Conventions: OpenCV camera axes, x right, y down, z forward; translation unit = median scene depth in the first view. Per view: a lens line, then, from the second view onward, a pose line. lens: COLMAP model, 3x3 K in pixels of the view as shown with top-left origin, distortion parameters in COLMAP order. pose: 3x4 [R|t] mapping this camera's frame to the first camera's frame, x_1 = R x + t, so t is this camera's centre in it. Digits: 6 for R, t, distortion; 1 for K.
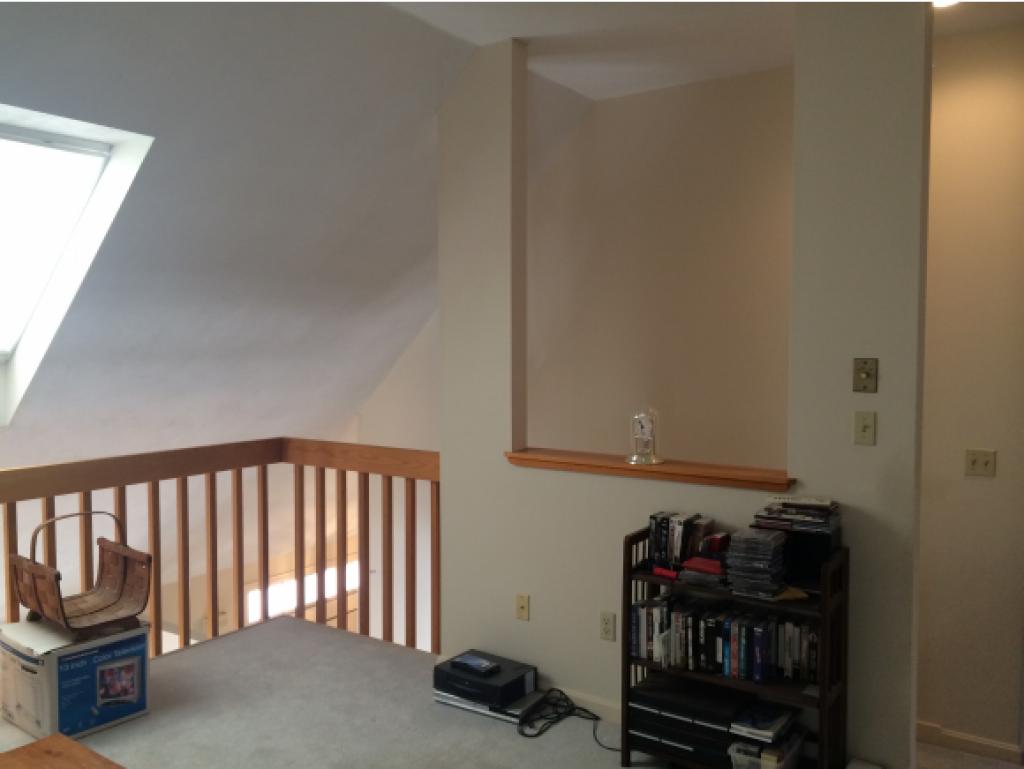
lens RADIAL K [[875.9, 0, 511.7], [0, 875.9, 386.8], [0, 0, 1]] dist [0.051504, -0.017627]
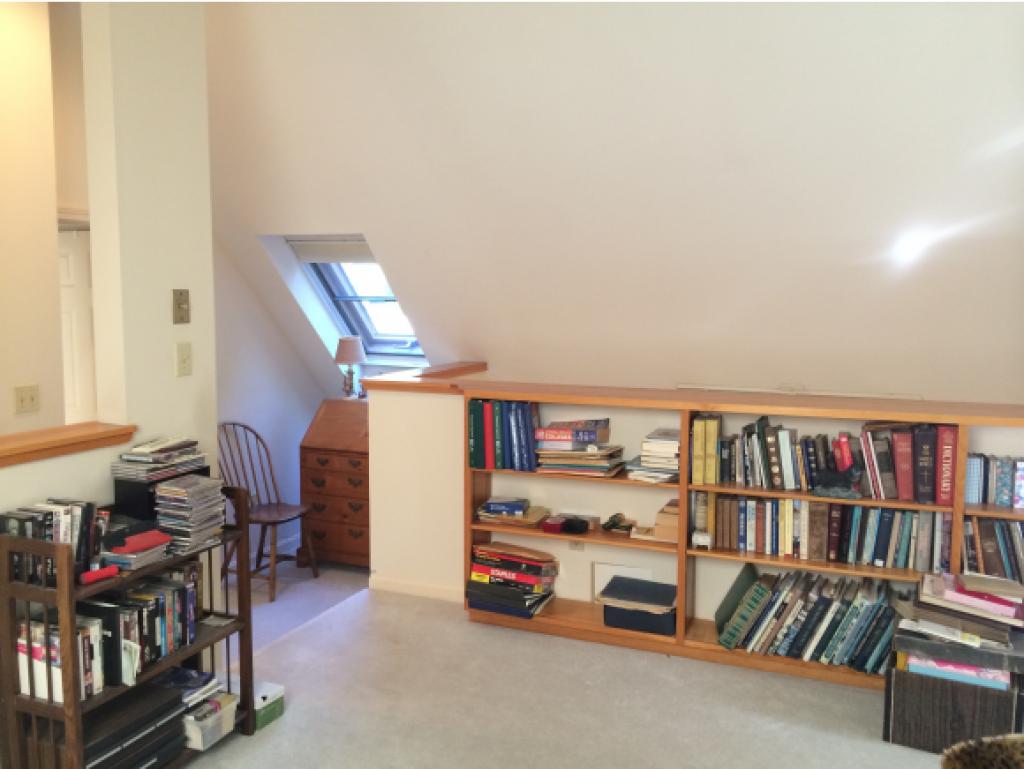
lens RADIAL K [[875.9, 0, 511.6], [0, 875.9, 381.5], [0, 0, 1]] dist [0.051504, -0.017627]
pose [[-0.170538, -0.108766, 0.979330, -0.645060], [0.051336, 0.991559, 0.119063, -0.028355], [-0.984013, 0.070580, -0.163515, 0.787890]]
